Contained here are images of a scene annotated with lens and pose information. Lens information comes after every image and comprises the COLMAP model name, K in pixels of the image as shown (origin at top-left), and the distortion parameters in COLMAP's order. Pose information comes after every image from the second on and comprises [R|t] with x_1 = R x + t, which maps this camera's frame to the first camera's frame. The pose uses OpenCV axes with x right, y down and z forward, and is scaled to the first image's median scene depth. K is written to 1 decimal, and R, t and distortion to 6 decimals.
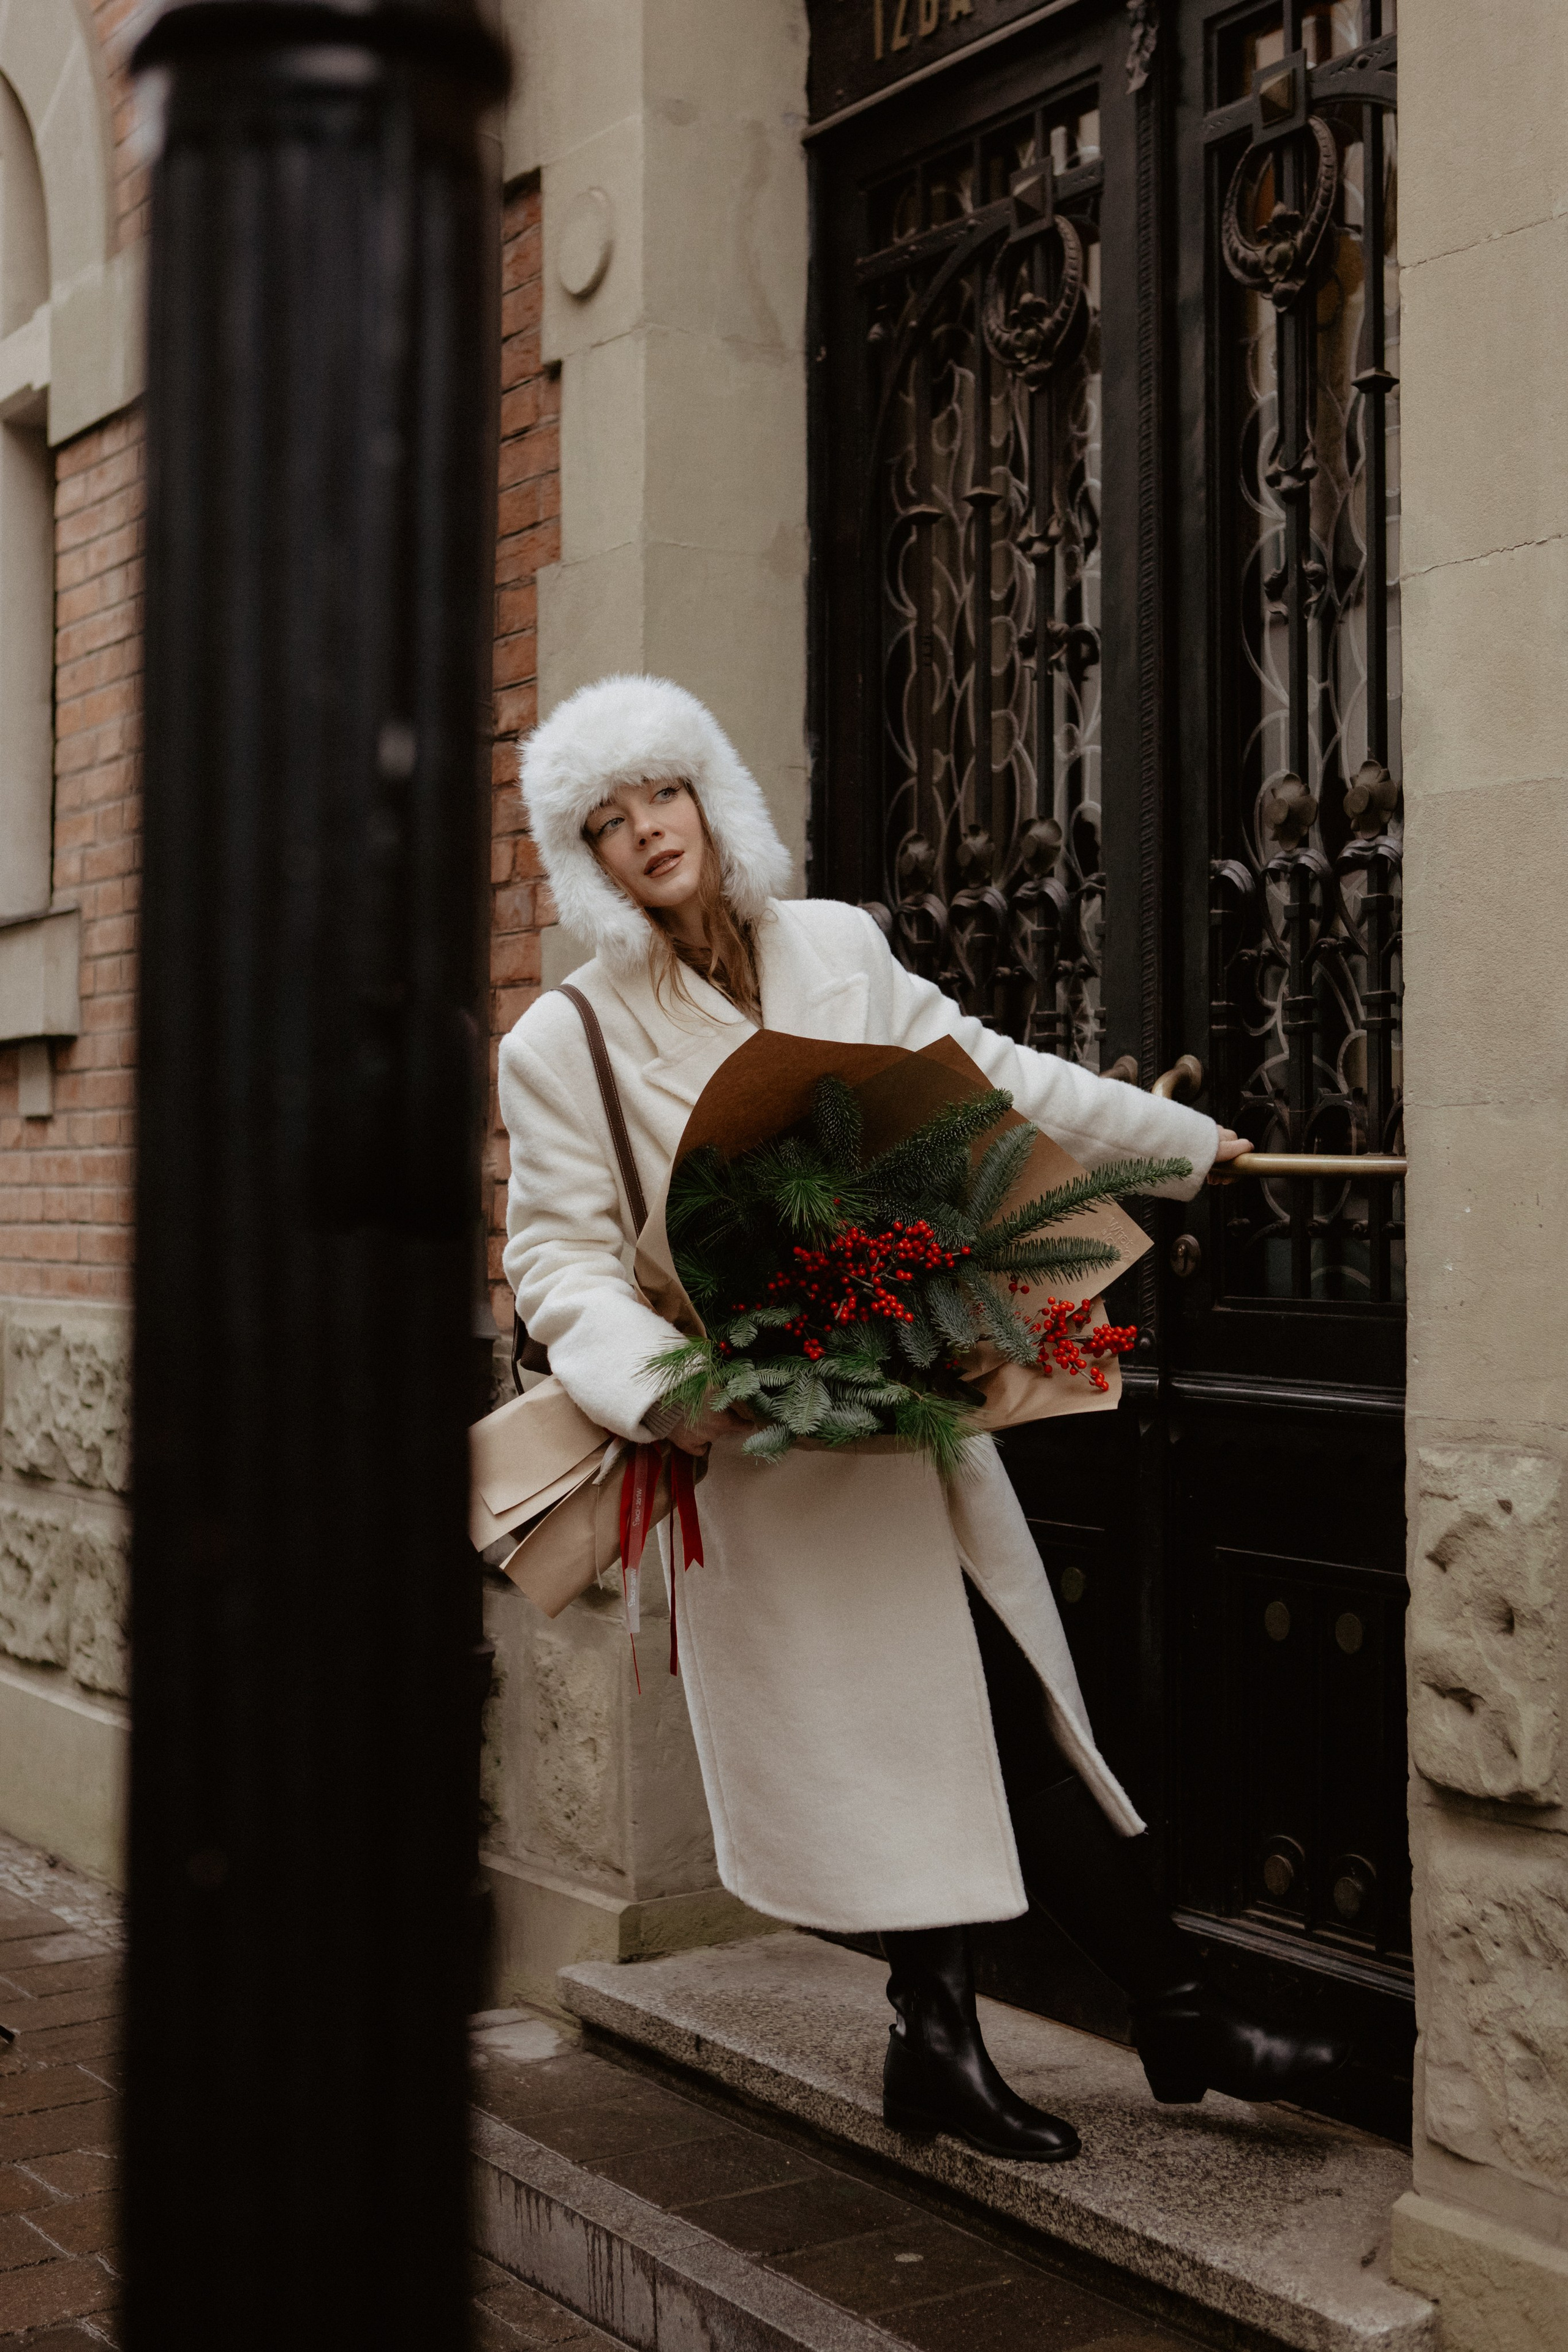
lens RADIAL K [[3070.5, 0, 784.4], [0, 3070.5, 1179.4], [0, 0, 1]] dist [-0.077414, 0.000000]
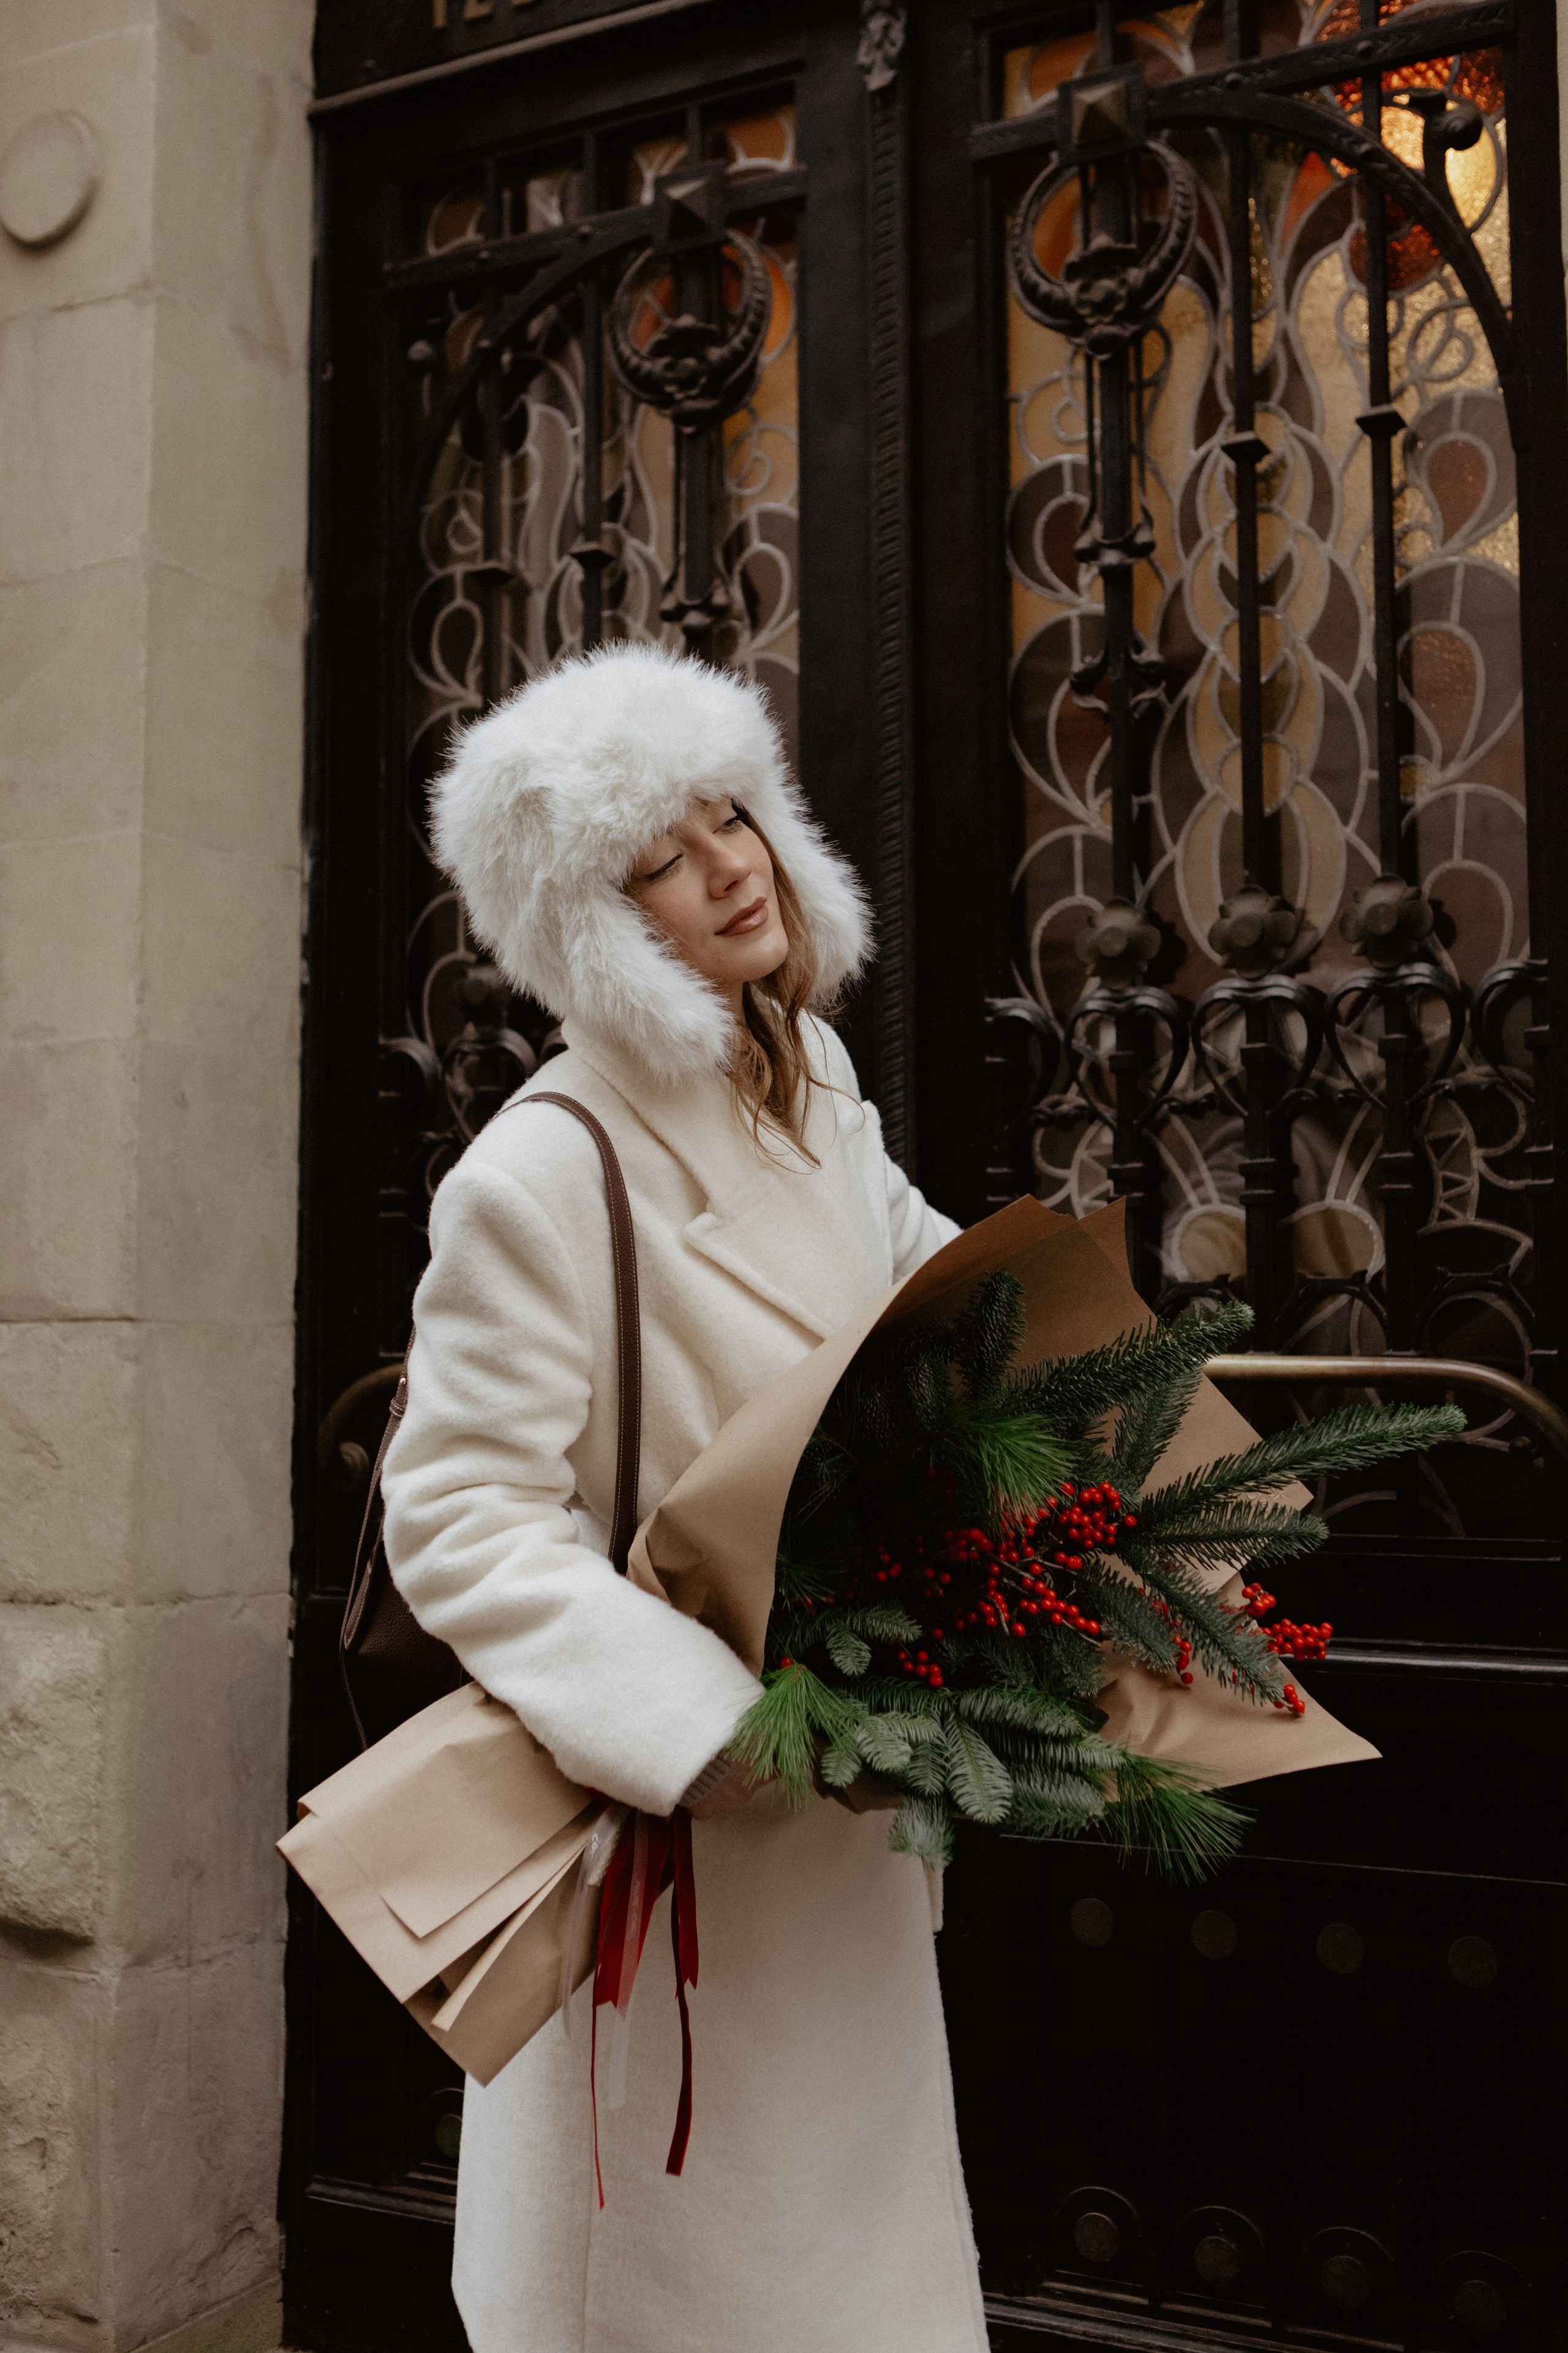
lens RADIAL K [[2617.9, 0, 784.0], [0, 2617.9, 1163.3], [0, 0, 1]] dist [-0.037487, 0.000000]
pose [[0.877259, 0.033207, 0.478867, -0.220263], [0.002443, 0.997282, -0.073633, -0.006205], [-0.480011, 0.065765, 0.874794, 0.359647]]
